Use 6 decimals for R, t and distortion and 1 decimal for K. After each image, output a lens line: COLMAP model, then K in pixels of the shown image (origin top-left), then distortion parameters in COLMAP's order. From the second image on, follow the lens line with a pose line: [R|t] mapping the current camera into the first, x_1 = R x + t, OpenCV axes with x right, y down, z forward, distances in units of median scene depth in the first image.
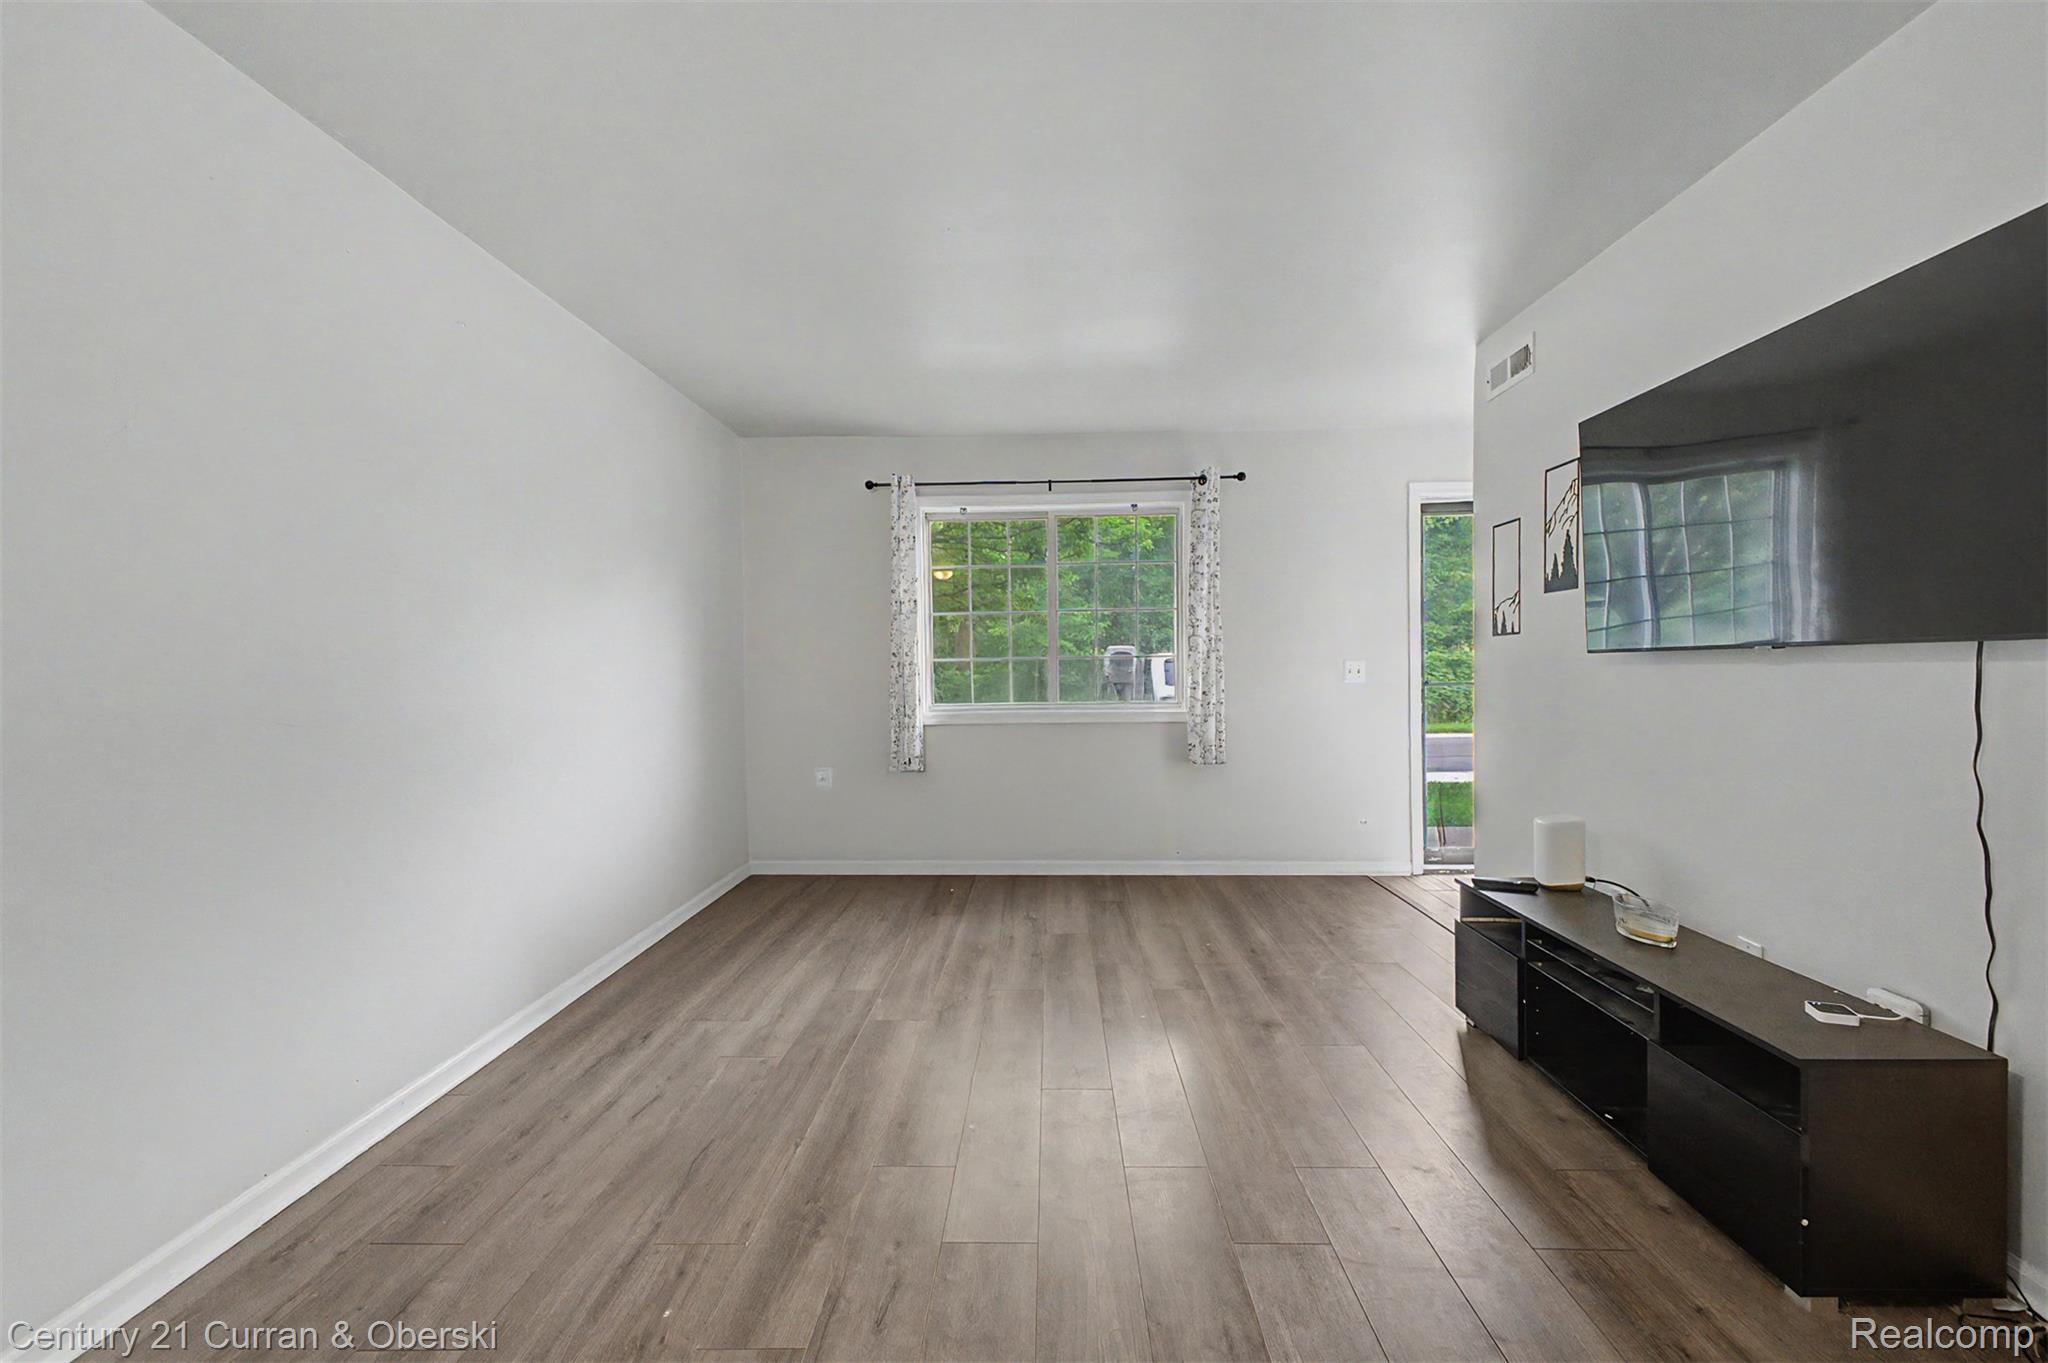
lens RADIAL K [[800.4, 0, 1024.0], [0, 800.4, 681.5], [0, 0, 1]] dist [0.027734, -0.013627]
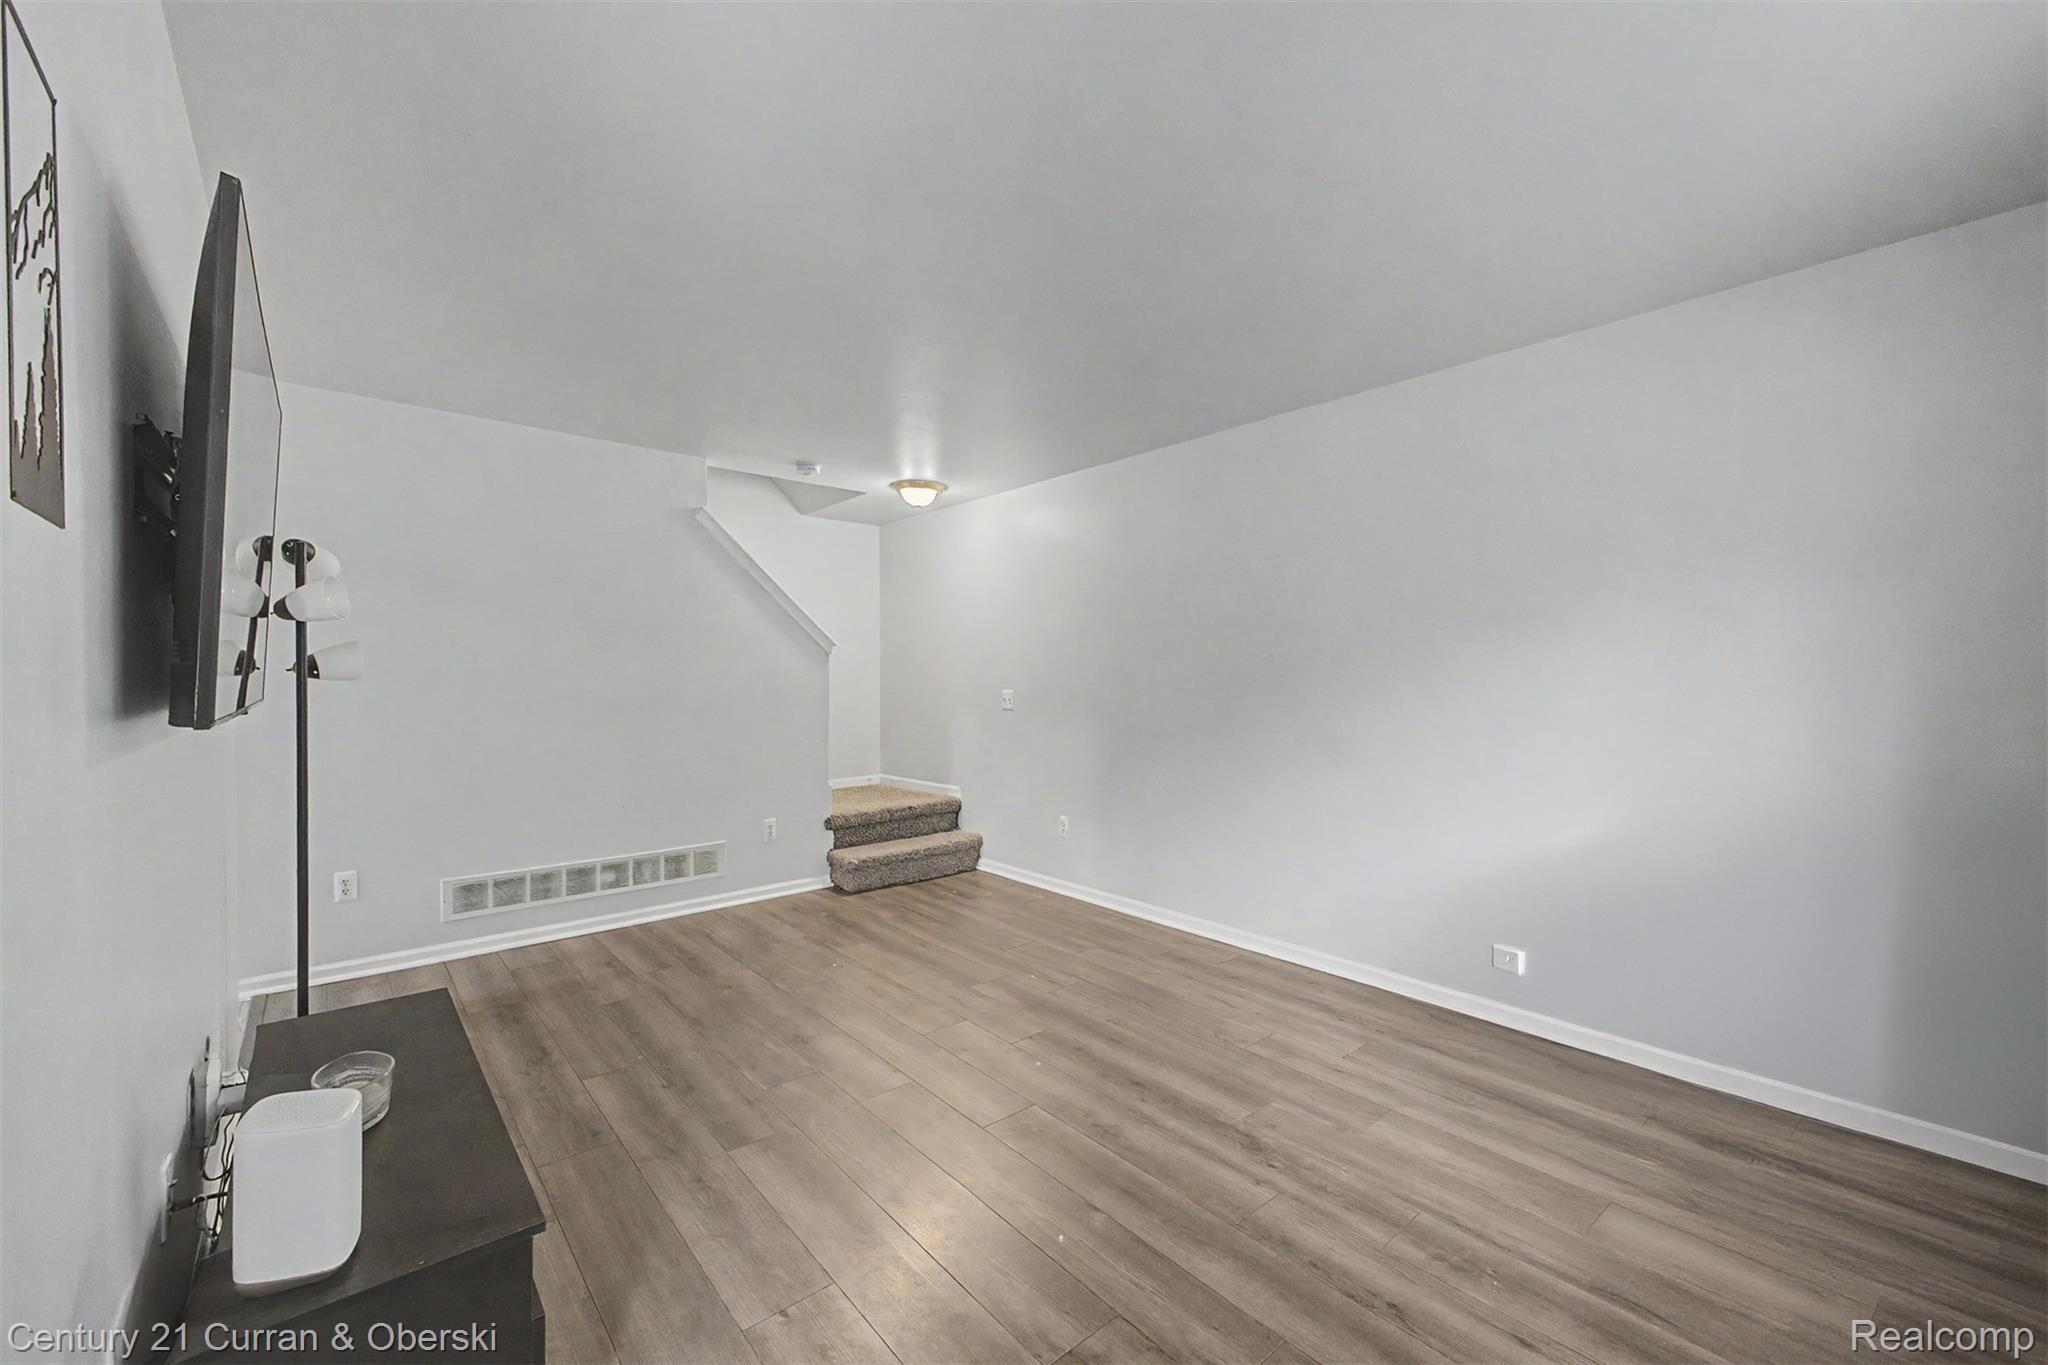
lens RADIAL K [[812.4, 0, 1025.2], [0, 812.4, 684.6], [0, 0, 1]] dist [0.035445, -0.014567]
pose [[-0.736504, 0.013408, -0.676300, 0.484109], [-0.005068, 0.999666, 0.025338, -0.050089], [0.676414, 0.022089, -0.736190, 1.131519]]
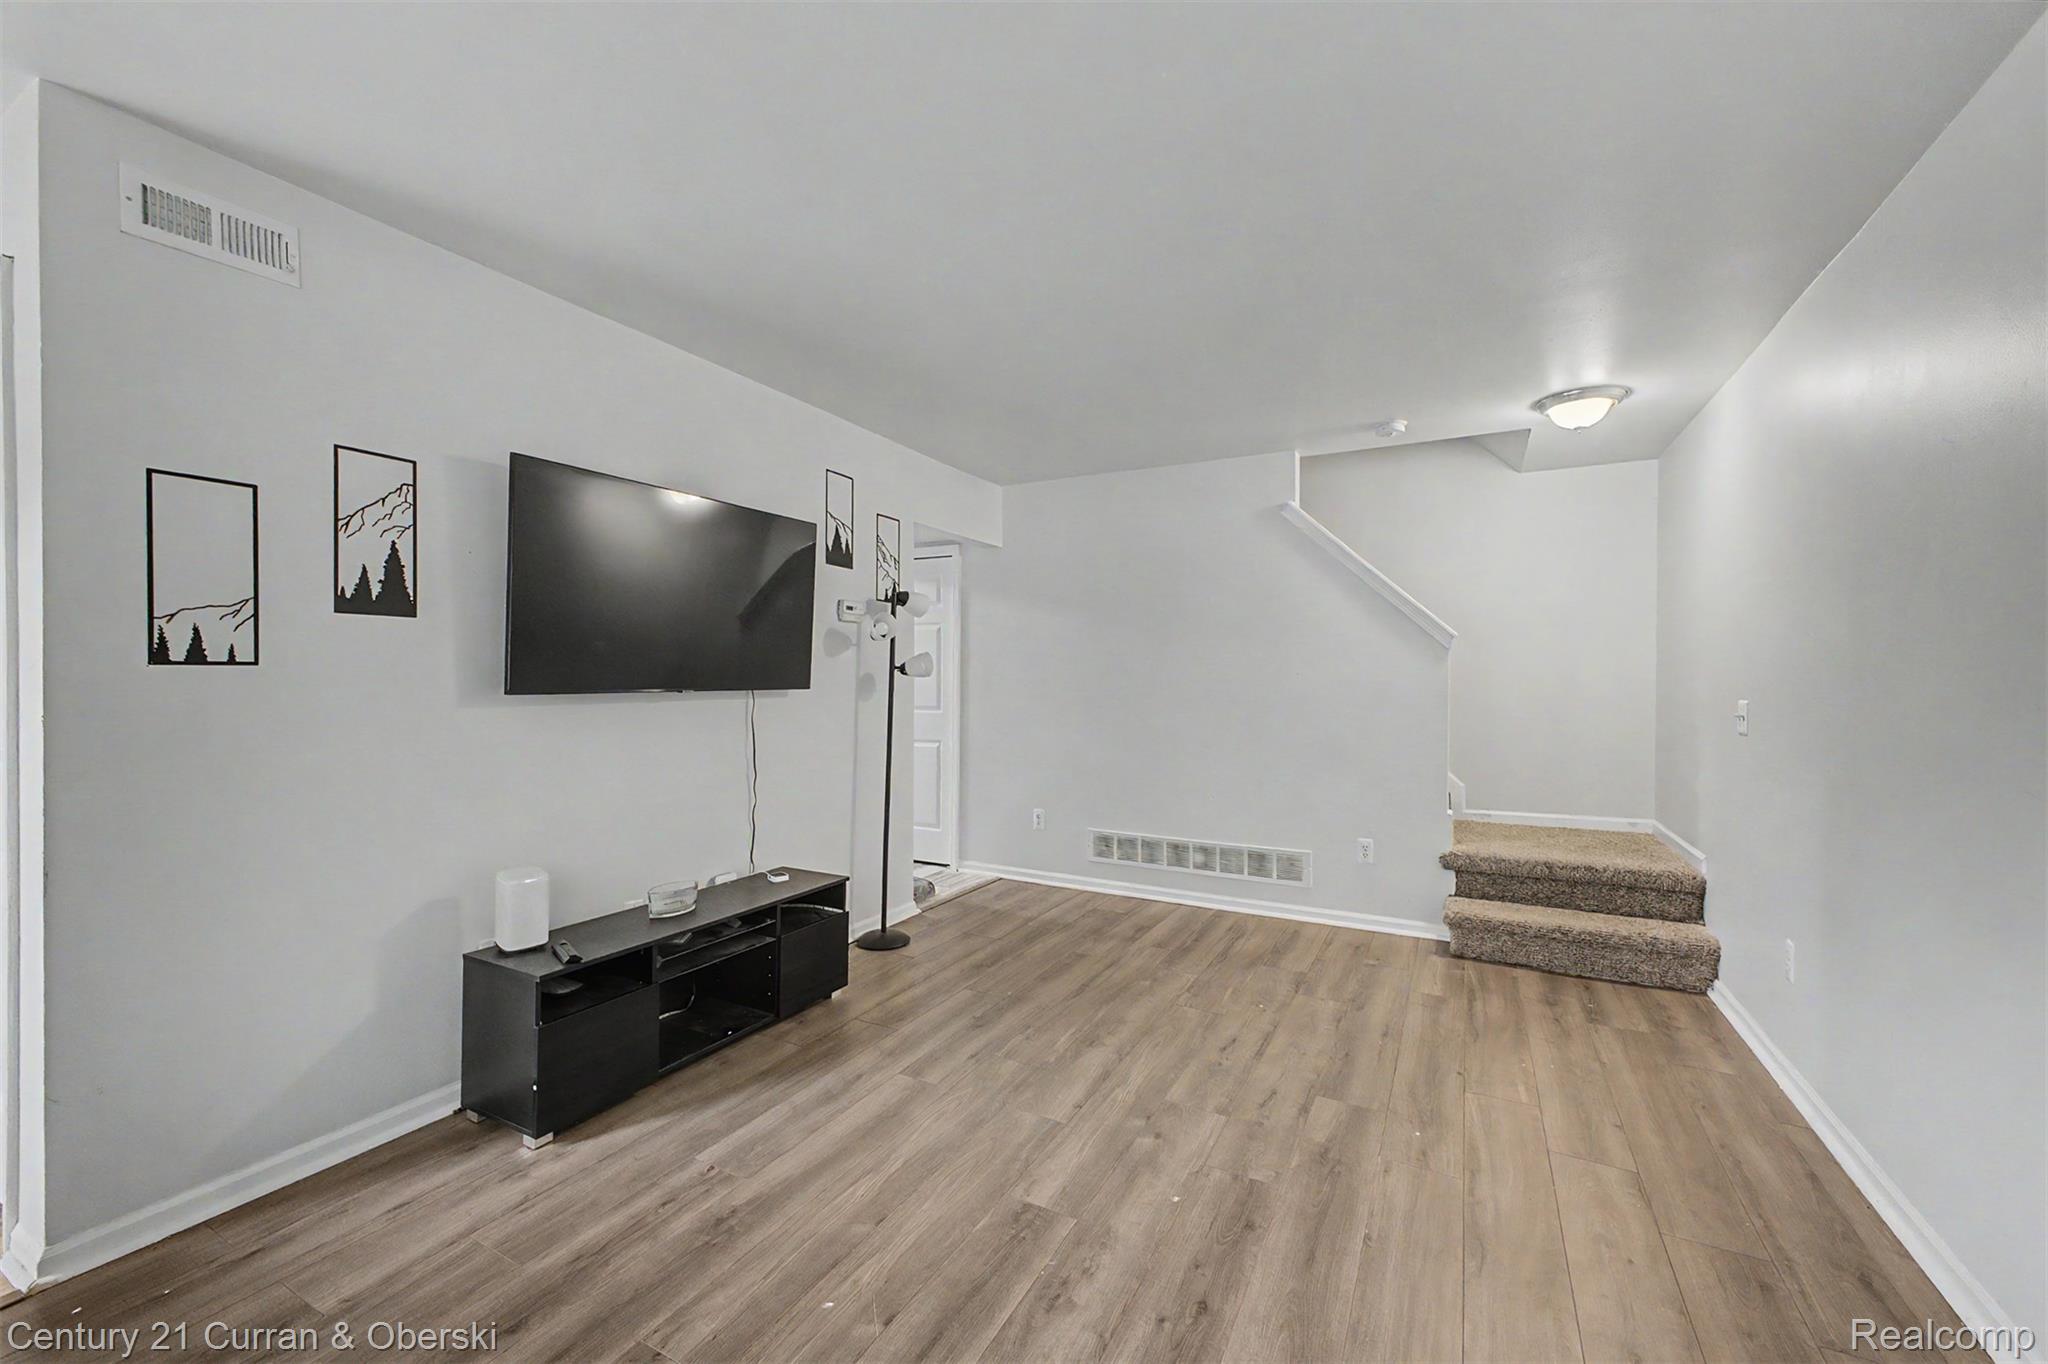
lens RADIAL K [[806.3, 0, 1024.0], [0, 806.3, 682.0], [0, 0, 1]] dist [0.013725, -0.000532]
pose [[-0.893568, 0.000691, 0.448926, -0.194523], [0.009357, 0.999810, 0.017087, -0.043437], [-0.448829, 0.019469, -0.893405, 1.123021]]
